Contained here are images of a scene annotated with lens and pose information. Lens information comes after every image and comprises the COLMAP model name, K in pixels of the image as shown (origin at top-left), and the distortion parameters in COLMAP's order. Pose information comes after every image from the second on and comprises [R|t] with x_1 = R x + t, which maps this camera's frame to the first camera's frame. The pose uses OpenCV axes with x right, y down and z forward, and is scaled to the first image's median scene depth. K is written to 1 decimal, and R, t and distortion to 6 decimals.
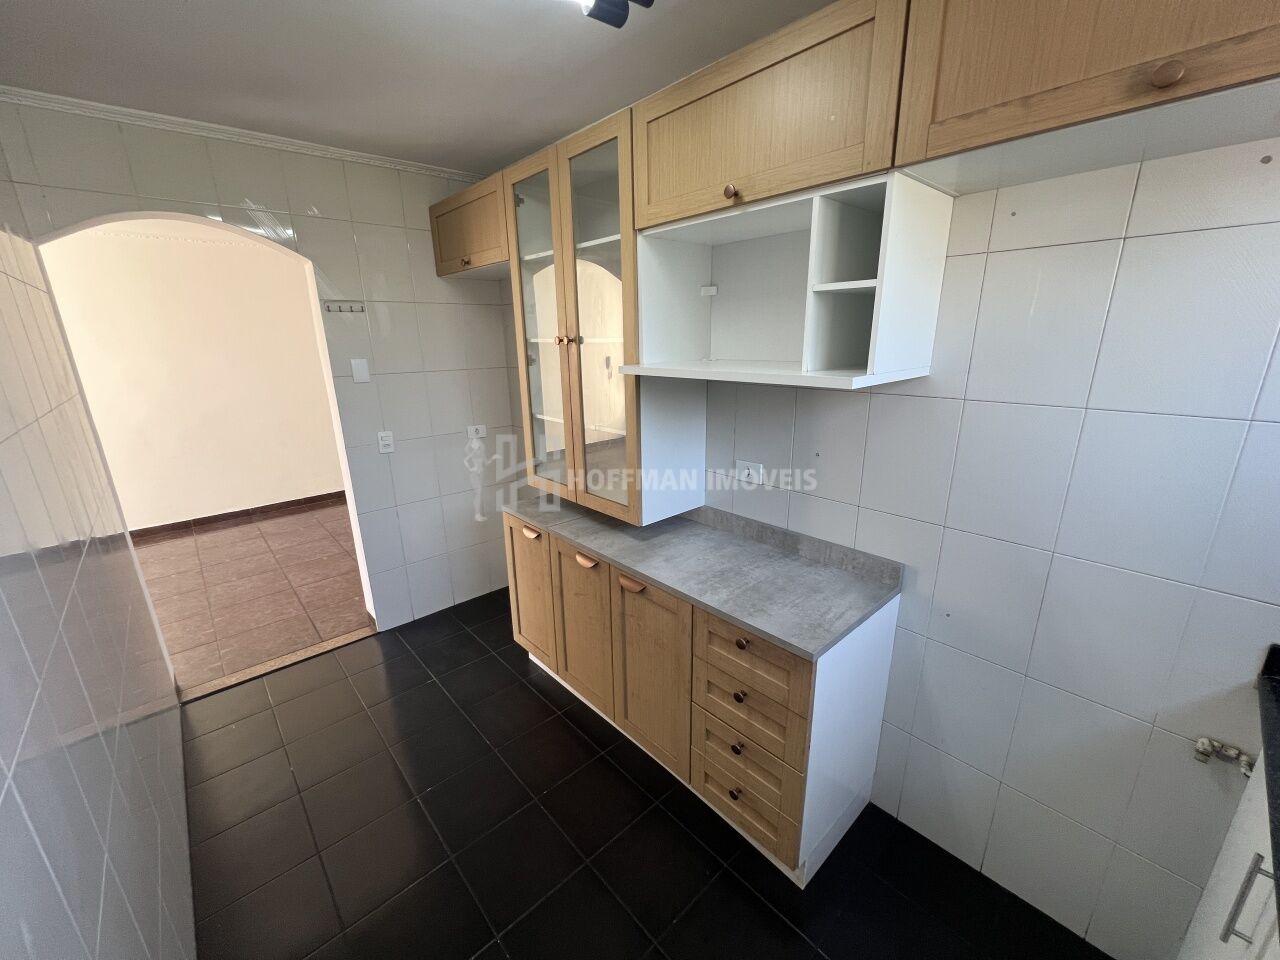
lens RADIAL K [[509.6, 0, 641.9], [0, 509.6, 483.3], [0, 0, 1]] dist [-0.001274, -0.000002]
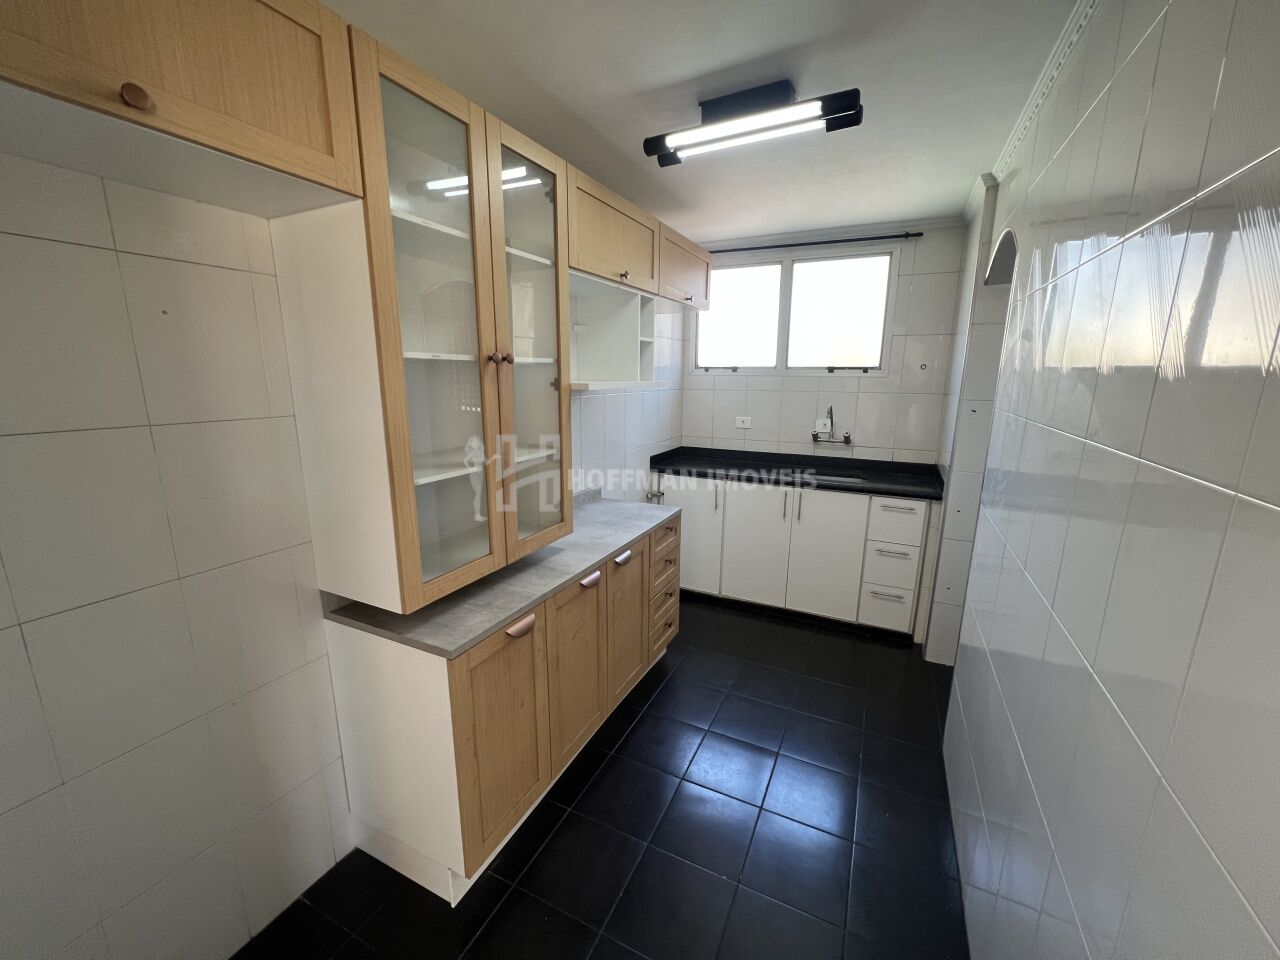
lens RADIAL K [[509.6, 0, 640.2], [0, 509.6, 480.1], [0, 0, 1]] dist [-0.001274, -0.000002]
pose [[-0.361153, -0.188845, 0.913185, -1.061831], [0.251765, 0.923166, 0.290479, -0.305801], [-0.897877, 0.334816, -0.285859, 1.196455]]
